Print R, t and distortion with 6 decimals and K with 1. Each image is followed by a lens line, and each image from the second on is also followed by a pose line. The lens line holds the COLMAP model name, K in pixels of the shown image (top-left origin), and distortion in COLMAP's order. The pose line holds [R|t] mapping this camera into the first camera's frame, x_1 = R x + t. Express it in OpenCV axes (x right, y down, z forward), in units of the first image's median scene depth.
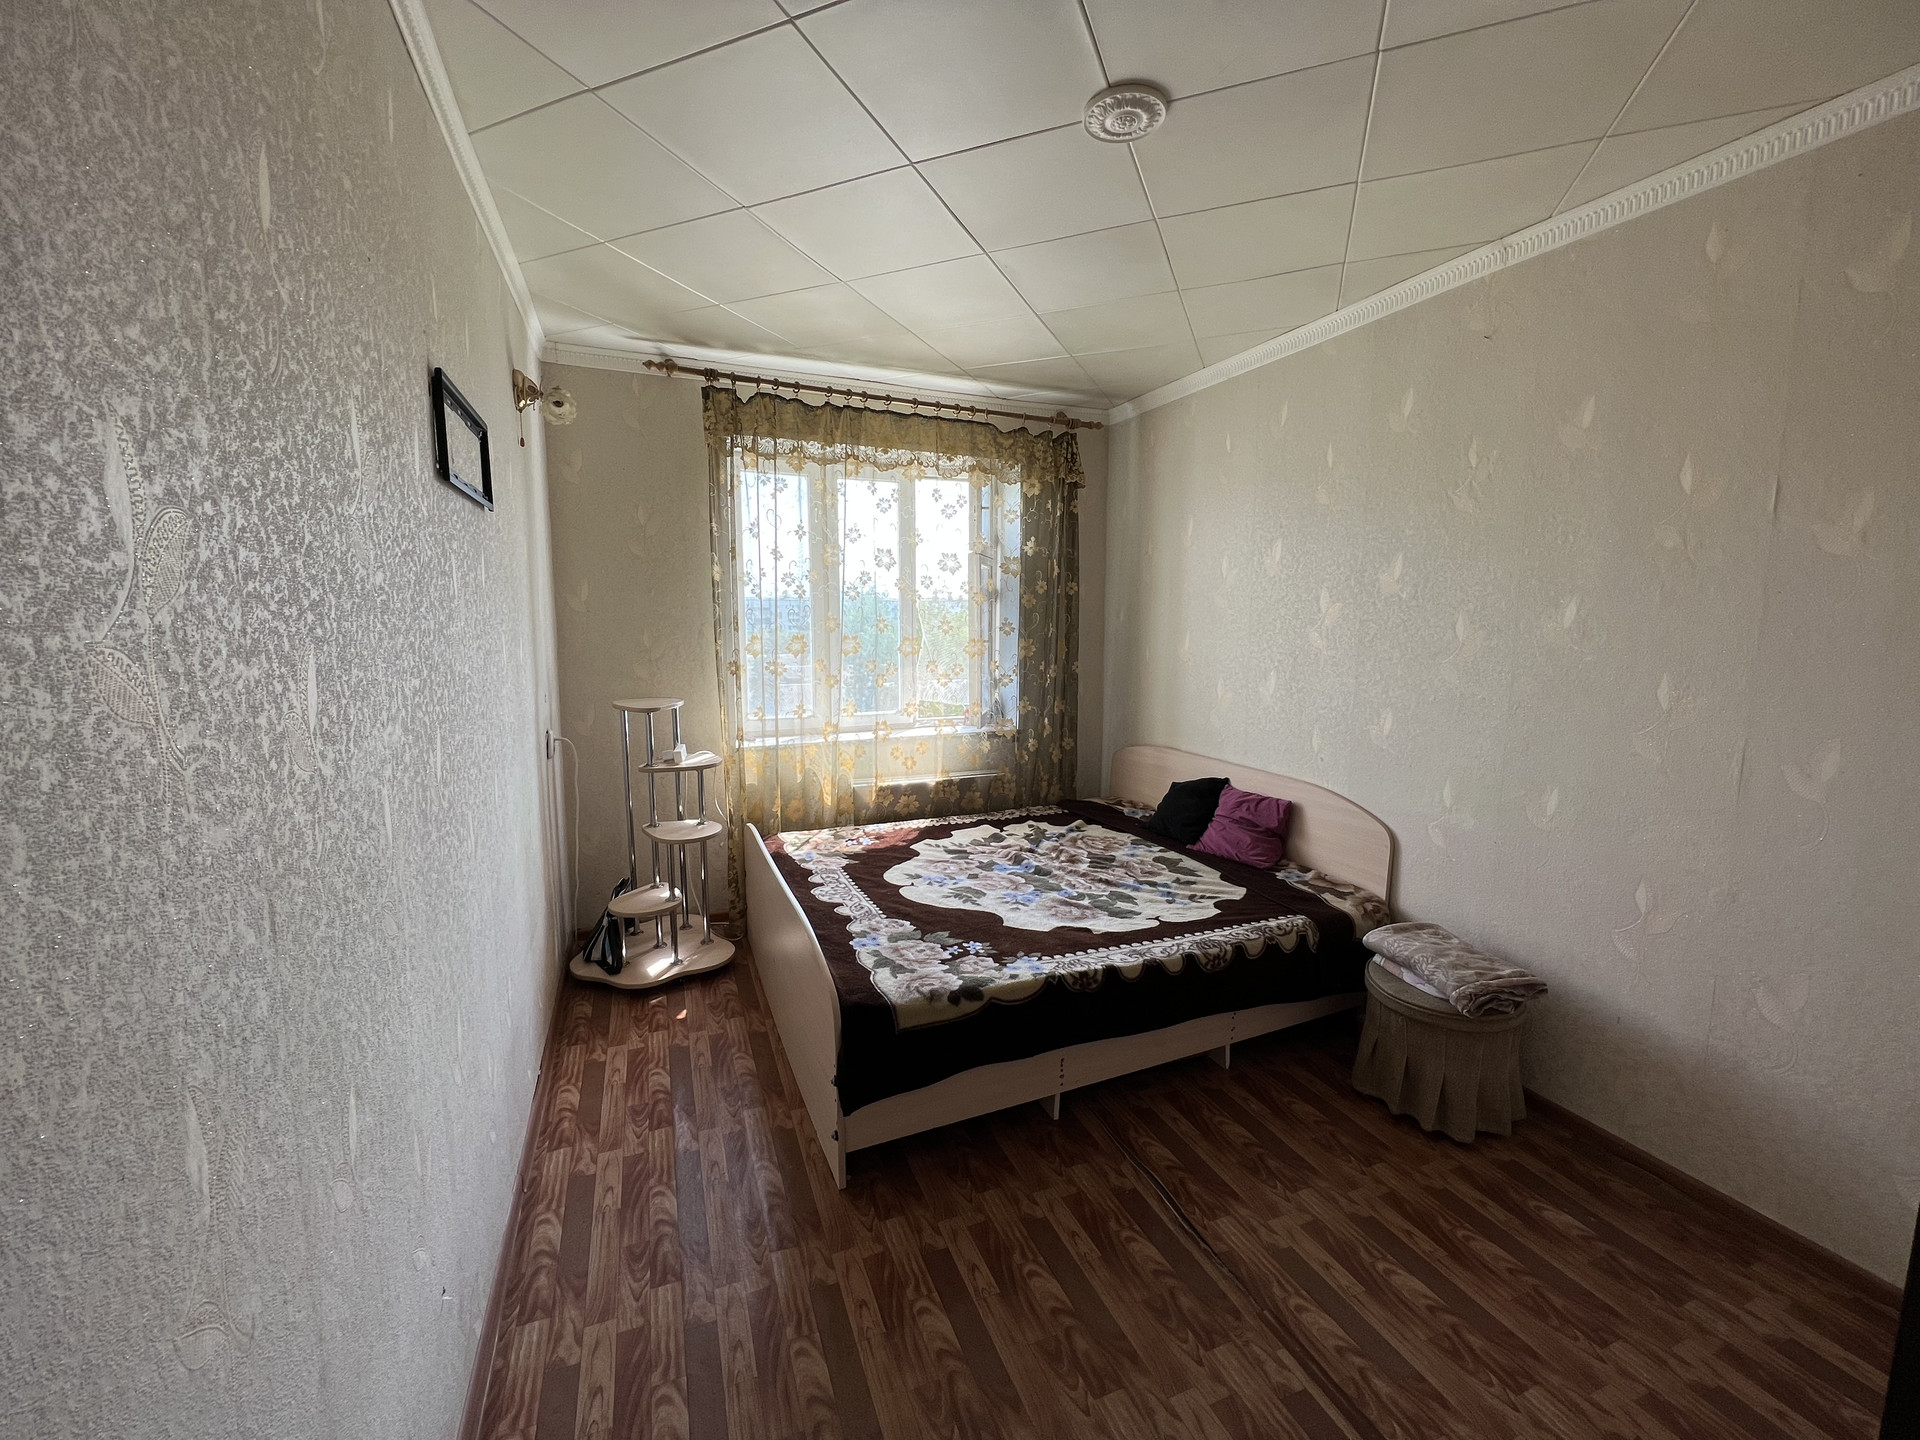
lens RADIAL K [[770.4, 0, 966.1], [0, 770.4, 714.9], [0, 0, 1]] dist [-0.005299, 0.000722]
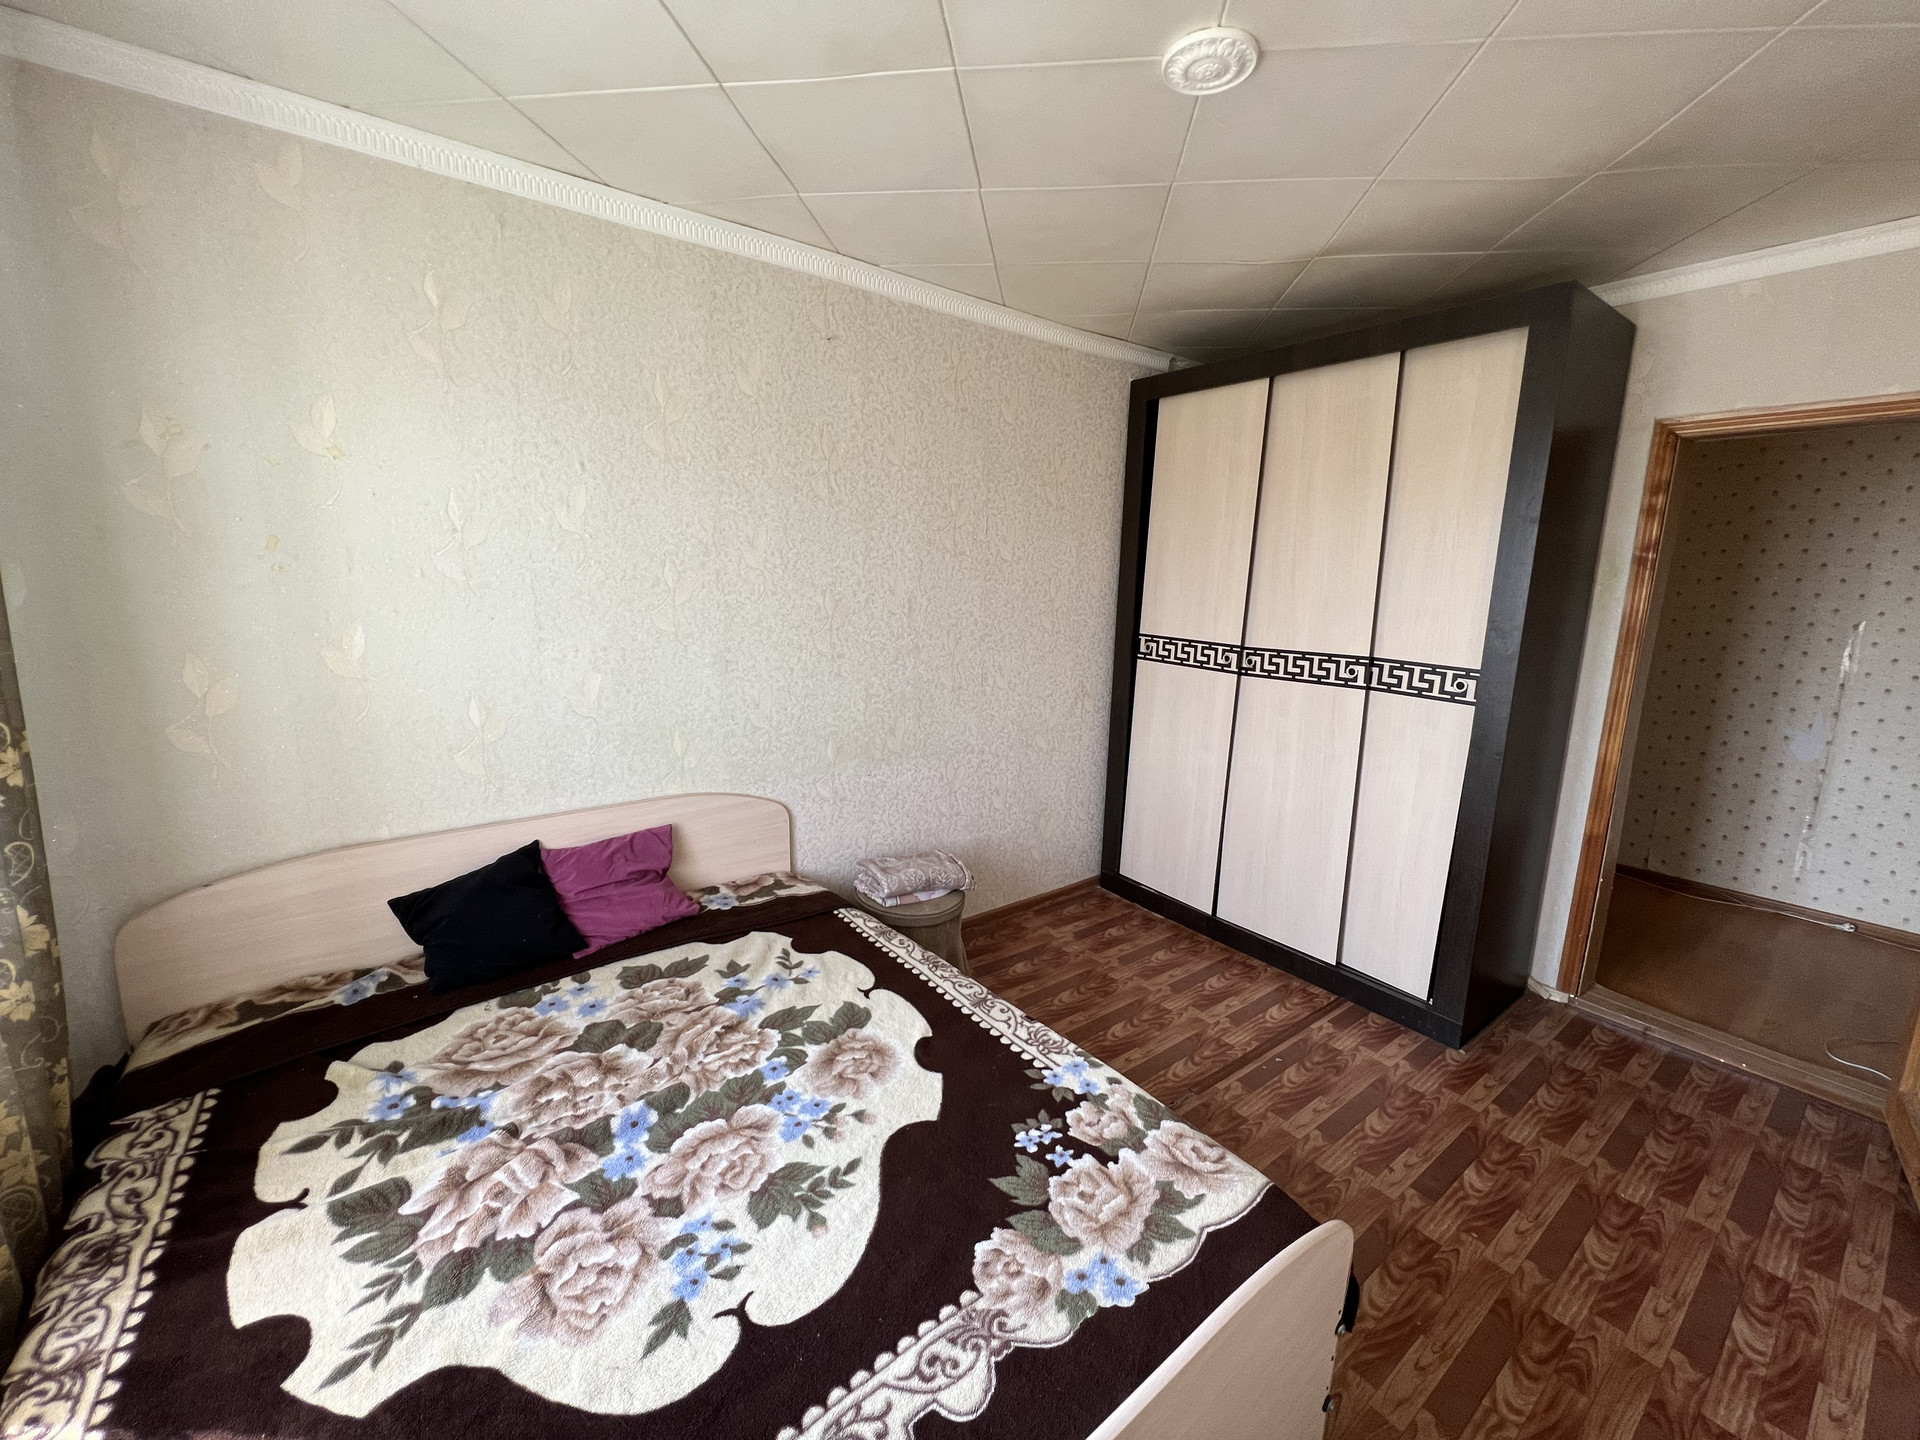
lens RADIAL K [[770.4, 0, 966.1], [0, 770.4, 714.9], [0, 0, 1]] dist [-0.005299, 0.000722]
pose [[-0.256510, -0.188706, 0.947941, -0.434081], [0.101096, 0.970138, 0.220481, -0.157670], [-0.961240, 0.152388, -0.229773, 0.967963]]
